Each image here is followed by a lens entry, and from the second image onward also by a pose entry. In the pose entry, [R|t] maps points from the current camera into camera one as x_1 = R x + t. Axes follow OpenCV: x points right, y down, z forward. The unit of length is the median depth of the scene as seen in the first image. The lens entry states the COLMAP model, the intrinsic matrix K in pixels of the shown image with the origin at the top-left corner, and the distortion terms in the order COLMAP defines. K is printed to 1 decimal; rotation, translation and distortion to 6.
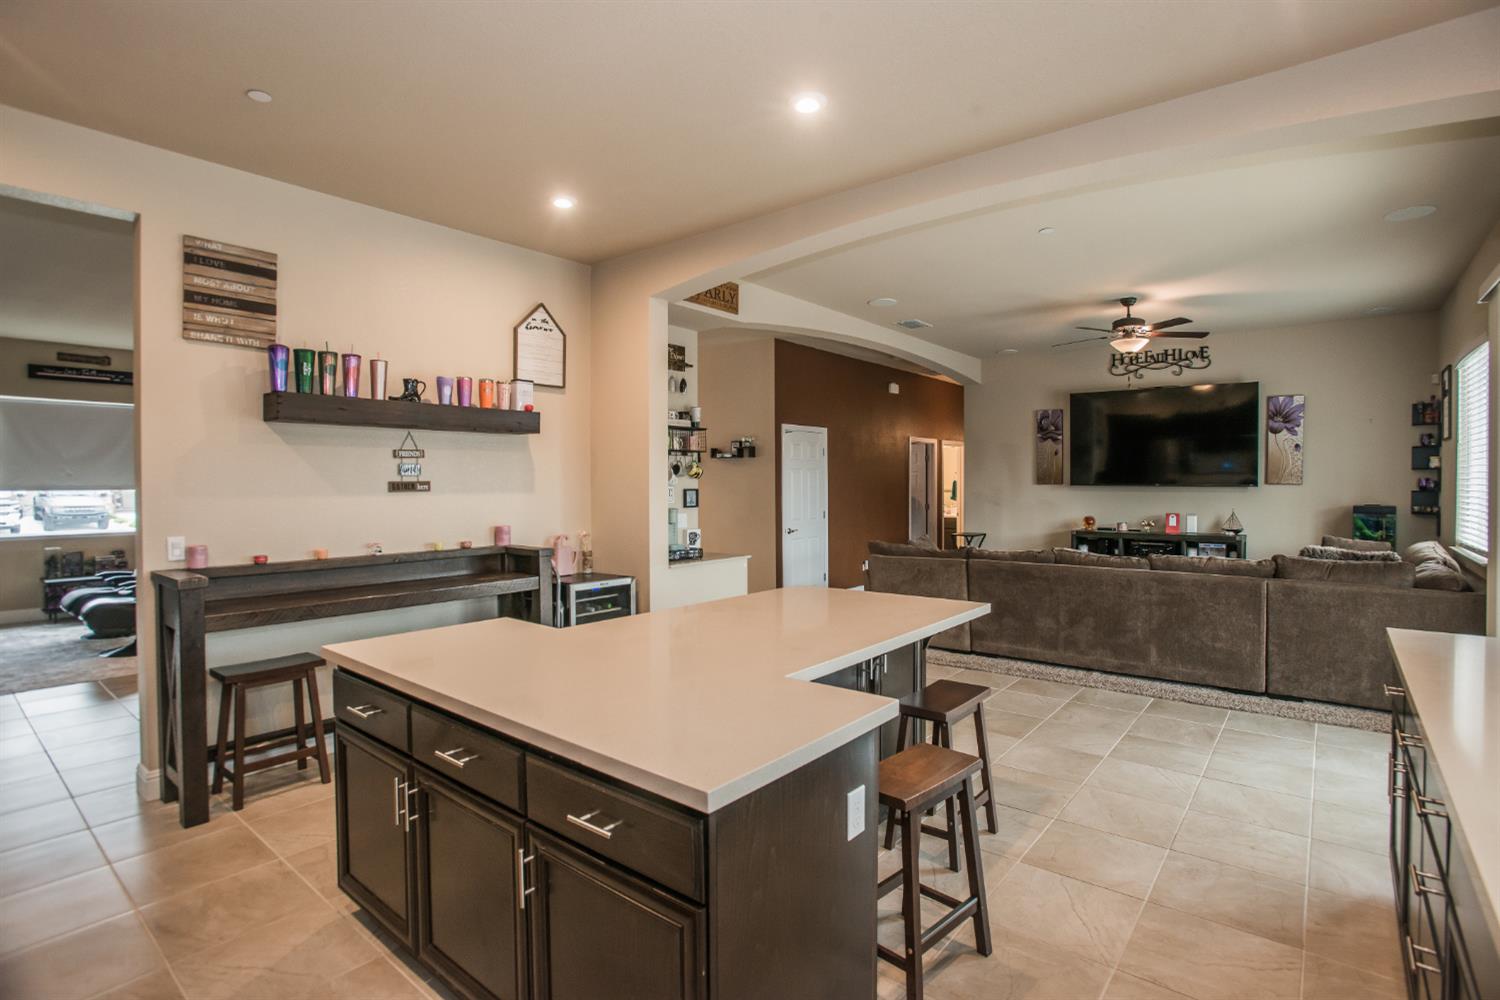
lens RADIAL K [[732.6, 0, 759.0], [0, 732.6, 489.9], [0, 0, 1]] dist [-0.067655, 0.031100]
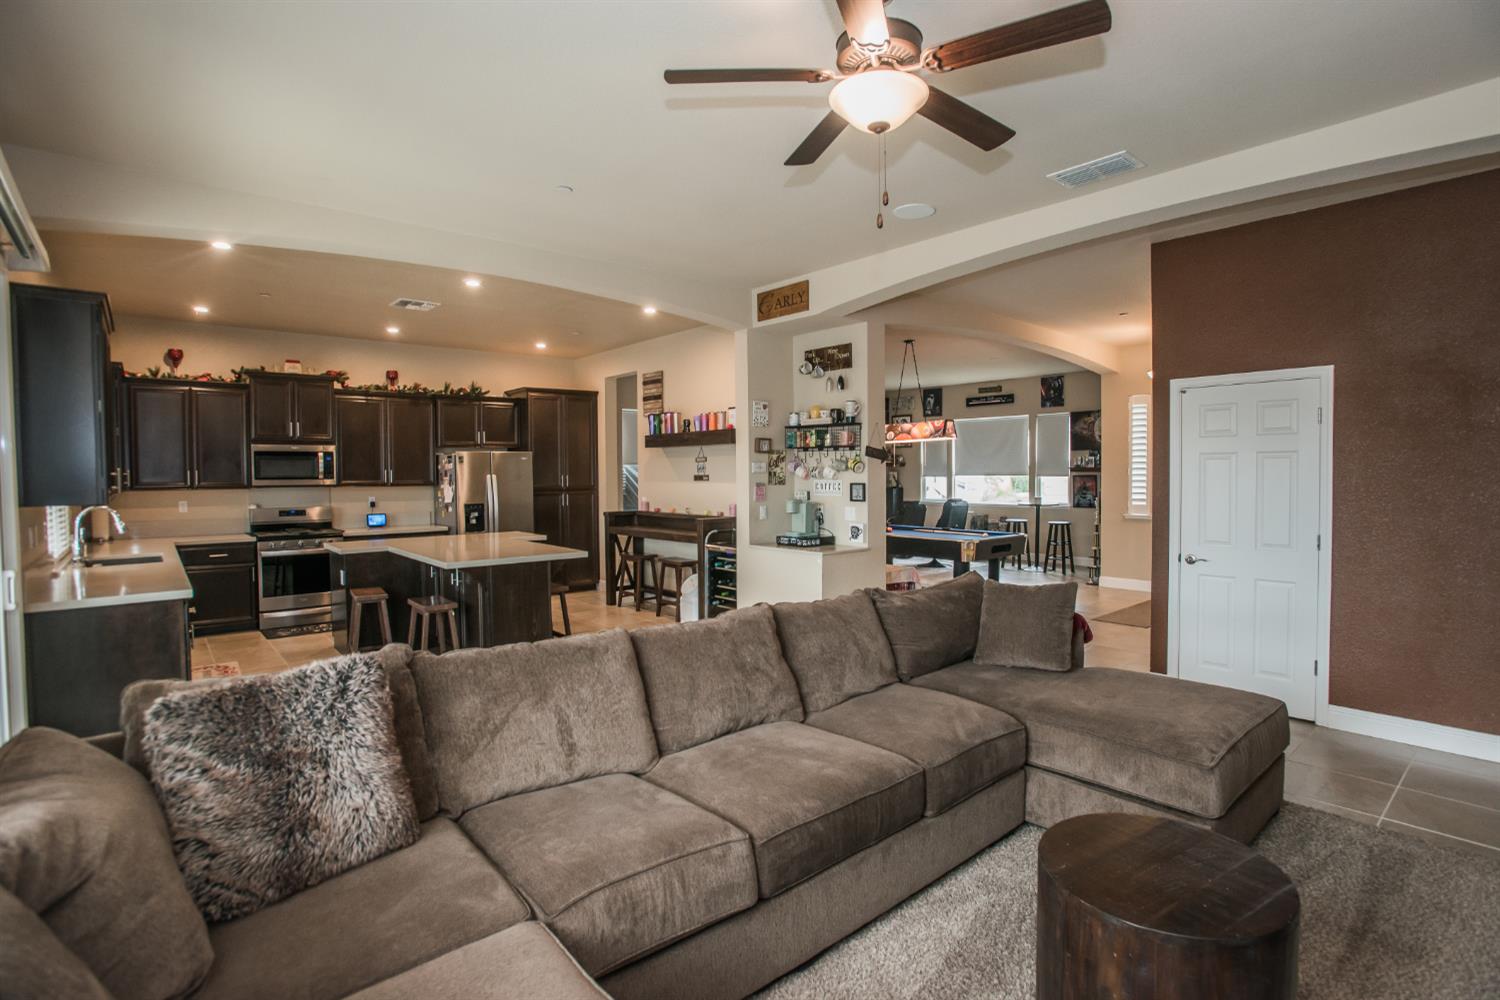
lens RADIAL K [[723.2, 0, 743.2], [0, 723.2, 494.2], [0, 0, 1]] dist [-0.053459, 0.029121]
pose [[-0.193821, 0.036891, -0.980343, 0.737078], [-0.002242, 0.999273, 0.038047, -0.019288], [0.981034, 0.009572, -0.193597, 0.848410]]
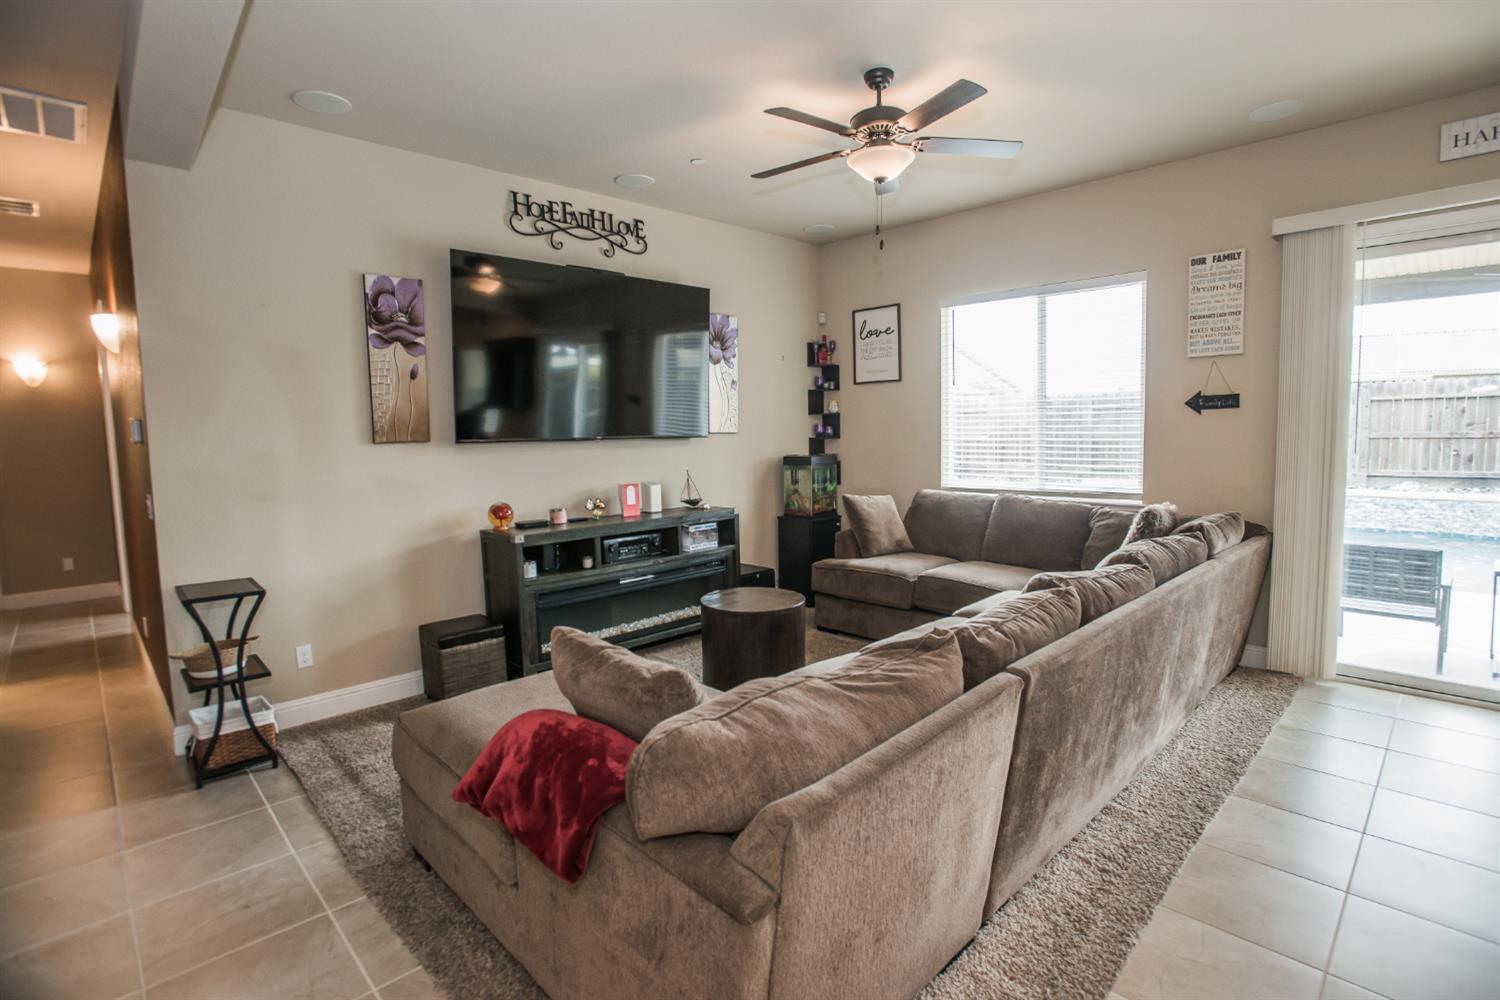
lens RADIAL K [[732.6, 0, 759.0], [0, 732.6, 489.9], [0, 0, 1]] dist [-0.067655, 0.031100]
pose [[0.109016, -0.086584, 0.990262, -0.031006], [0.029407, 0.996044, 0.083852, -0.011736], [-0.993605, 0.019979, 0.111131, 0.875305]]
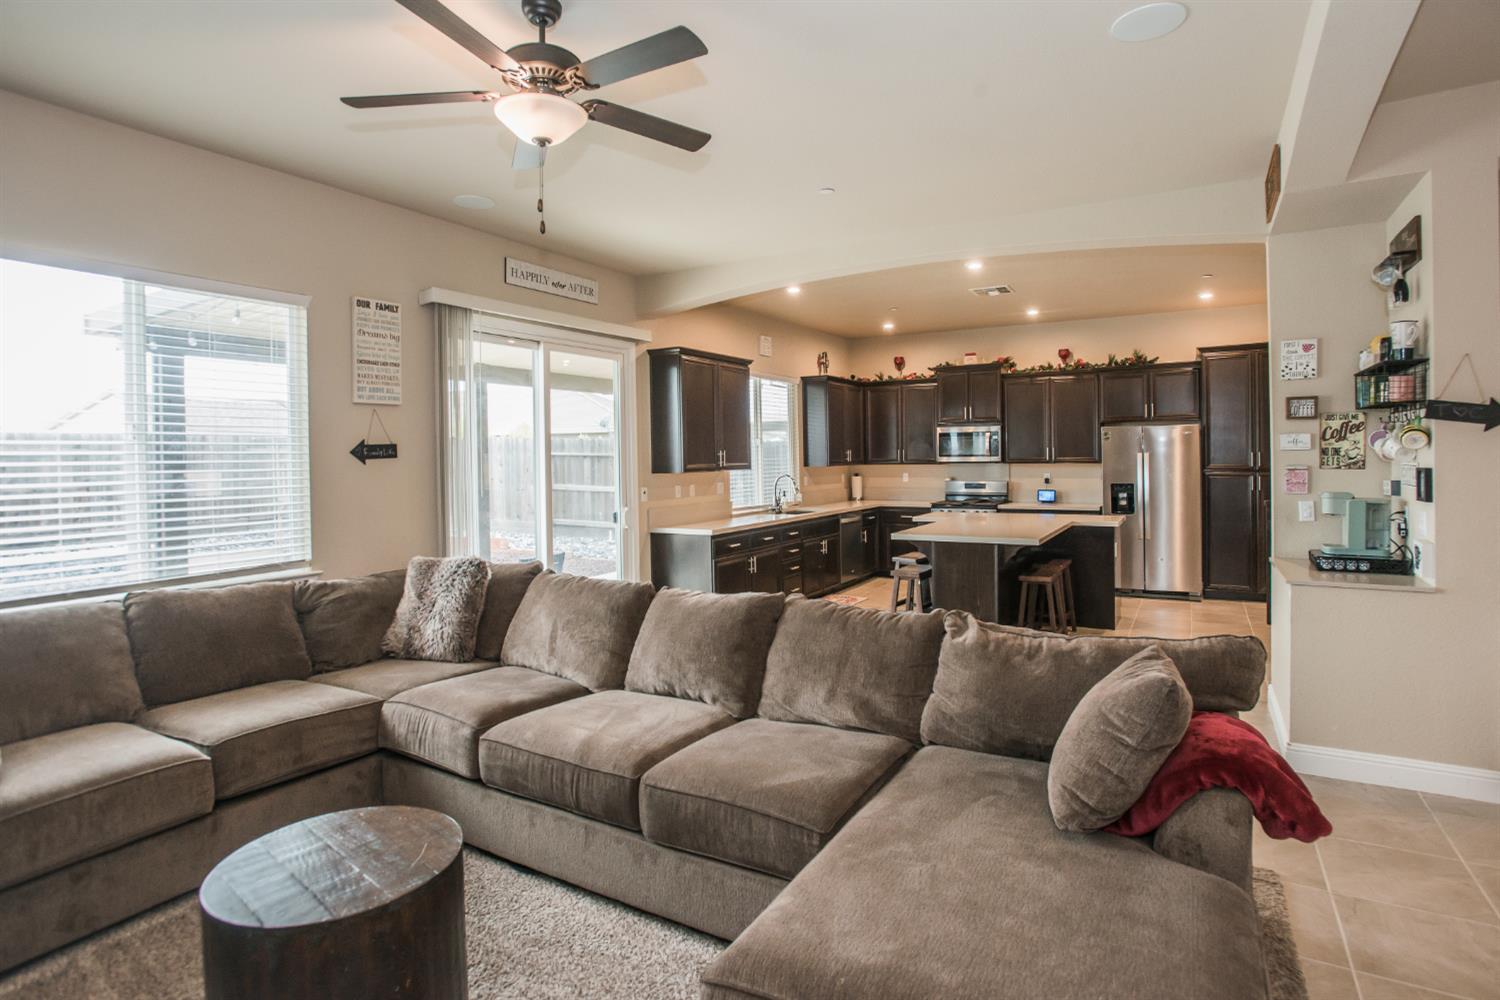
lens RADIAL K [[757.2, 0, 768.9], [0, 757.2, 467.9], [0, 0, 1]] dist [-0.053566, 0.016380]
pose [[-0.988198, 0.021879, -0.151614, 0.381328], [0.018035, 0.999481, 0.026684, -0.020675], [0.152119, 0.023635, -0.988080, 1.198405]]
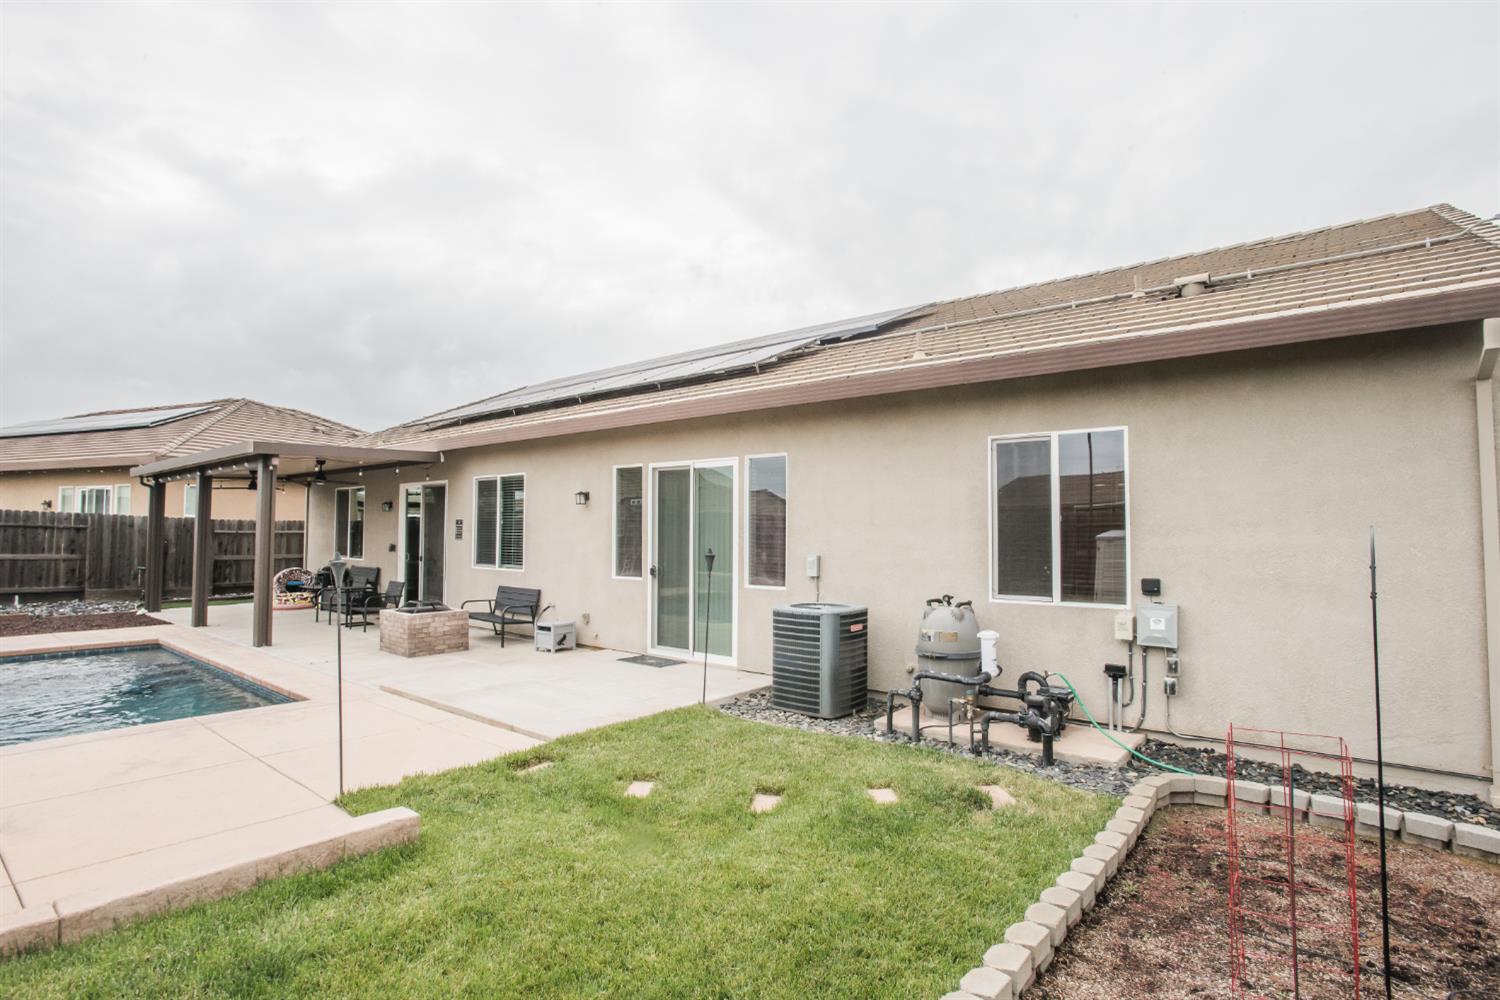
lens RADIAL K [[752.6, 0, 745.7], [0, 752.6, 491.9], [0, 0, 1]] dist [-0.056336, 0.025327]
pose [[-0.018087, -0.049325, -0.998619, 2.403938], [-0.015081, 0.998682, -0.049055, -0.031737], [0.999723, 0.014173, -0.018807, 1.239287]]
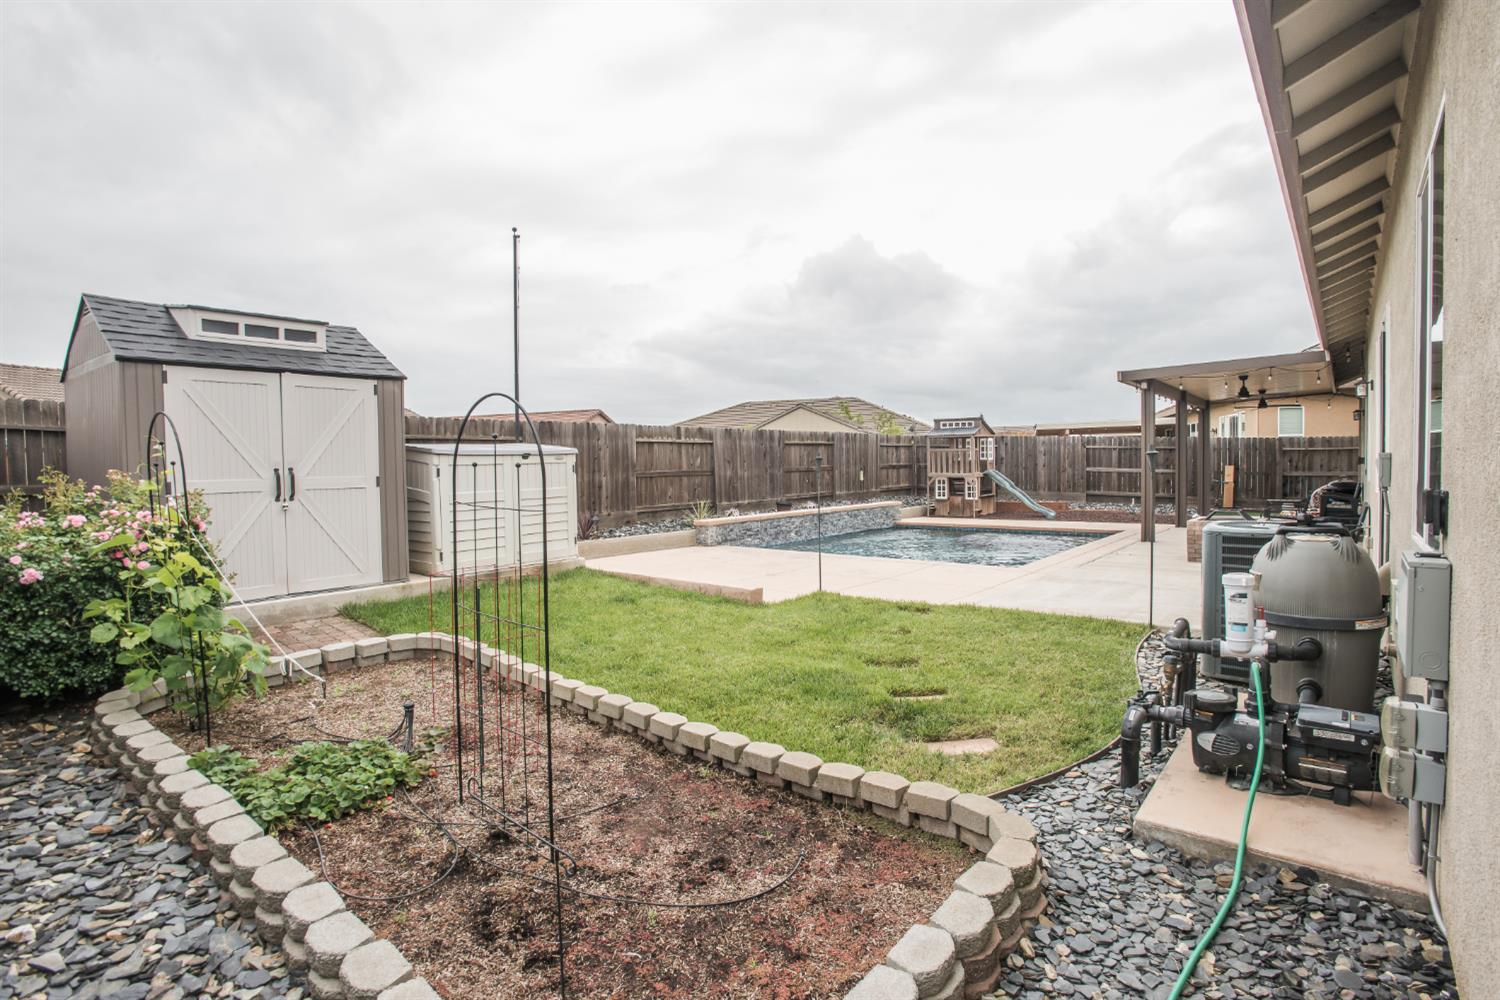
lens RADIAL K [[732.6, 0, 759.0], [0, 732.6, 489.9], [0, 0, 1]] dist [-0.067655, 0.031100]
pose [[-0.999782, 0.017884, 0.010777, 1.850475], [0.018350, 0.998824, 0.044866, 0.001489], [-0.009962, 0.045054, -0.998935, 1.955953]]
